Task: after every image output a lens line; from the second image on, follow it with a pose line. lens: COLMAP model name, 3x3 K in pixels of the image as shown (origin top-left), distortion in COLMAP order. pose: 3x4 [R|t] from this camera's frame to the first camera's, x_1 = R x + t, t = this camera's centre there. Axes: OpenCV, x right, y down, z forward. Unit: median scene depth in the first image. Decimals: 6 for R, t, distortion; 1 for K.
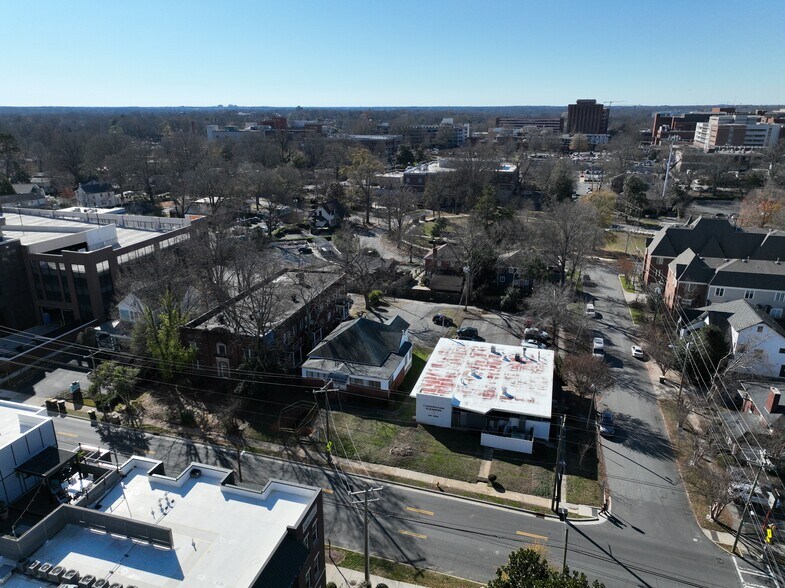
lens RADIAL K [[551.5, 0, 391.3], [0, 551.5, 294.6], [0, 0, 1]] dist [-0.002730, 0.019227]
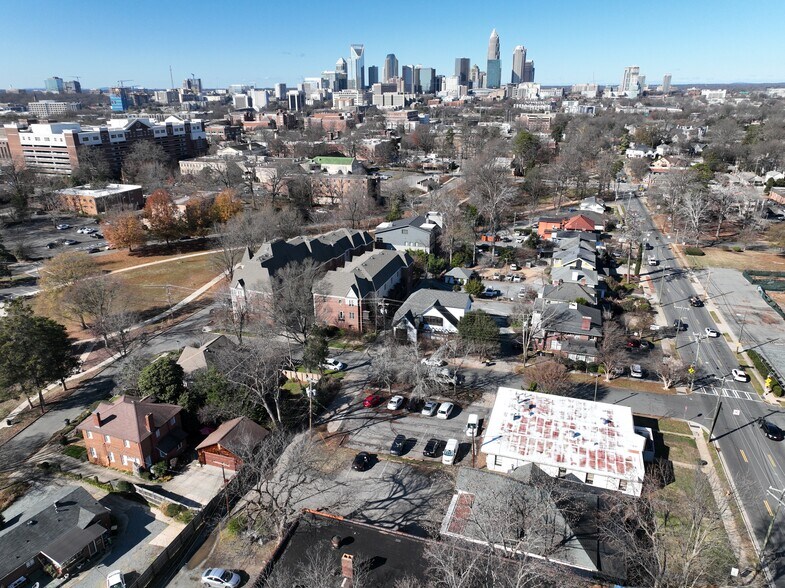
lens RADIAL K [[551.5, 0, 391.3], [0, 551.5, 294.6], [0, 0, 1]] dist [-0.002730, 0.019227]
pose [[0.033316, -0.351065, 0.935758, -0.501085], [0.330295, 0.887540, 0.321215, -0.363244], [-0.943290, 0.298374, 0.145524, 0.772788]]
